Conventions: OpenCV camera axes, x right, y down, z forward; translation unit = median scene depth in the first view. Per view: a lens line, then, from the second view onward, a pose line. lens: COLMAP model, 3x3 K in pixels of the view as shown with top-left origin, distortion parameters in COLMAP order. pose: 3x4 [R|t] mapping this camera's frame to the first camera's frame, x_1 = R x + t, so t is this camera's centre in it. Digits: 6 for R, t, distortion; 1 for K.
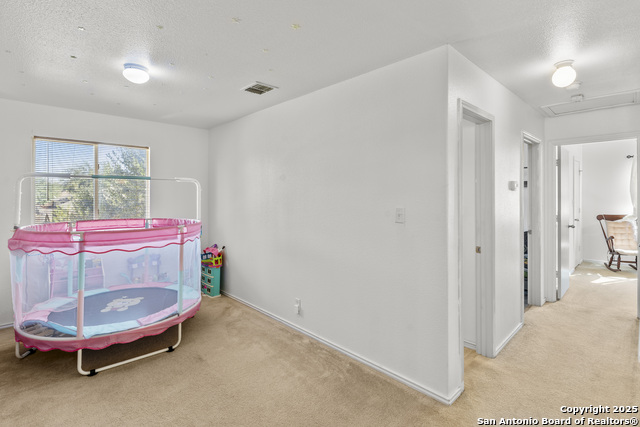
lens RADIAL K [[305.7, 0, 323.1], [0, 305.7, 204.8], [0, 0, 1]] dist [0.000510, 0.000271]
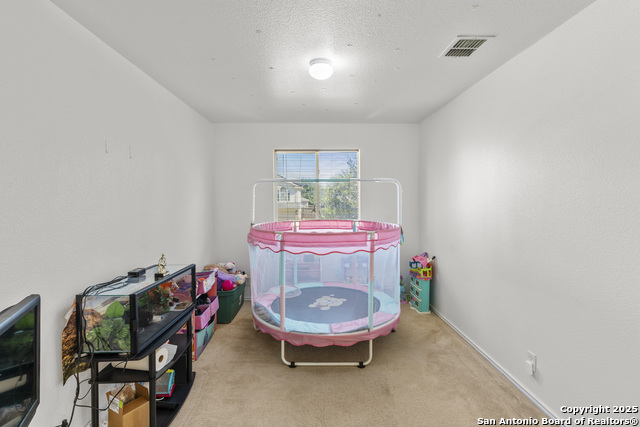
lens RADIAL K [[305.7, 0, 323.1], [0, 305.7, 204.8], [0, 0, 1]] dist [0.000510, 0.000271]
pose [[0.743157, 0.011237, -0.669022, 0.023657], [-0.014769, 0.999891, 0.000388, -0.006870], [0.668954, 0.009592, 0.743242, 0.231723]]
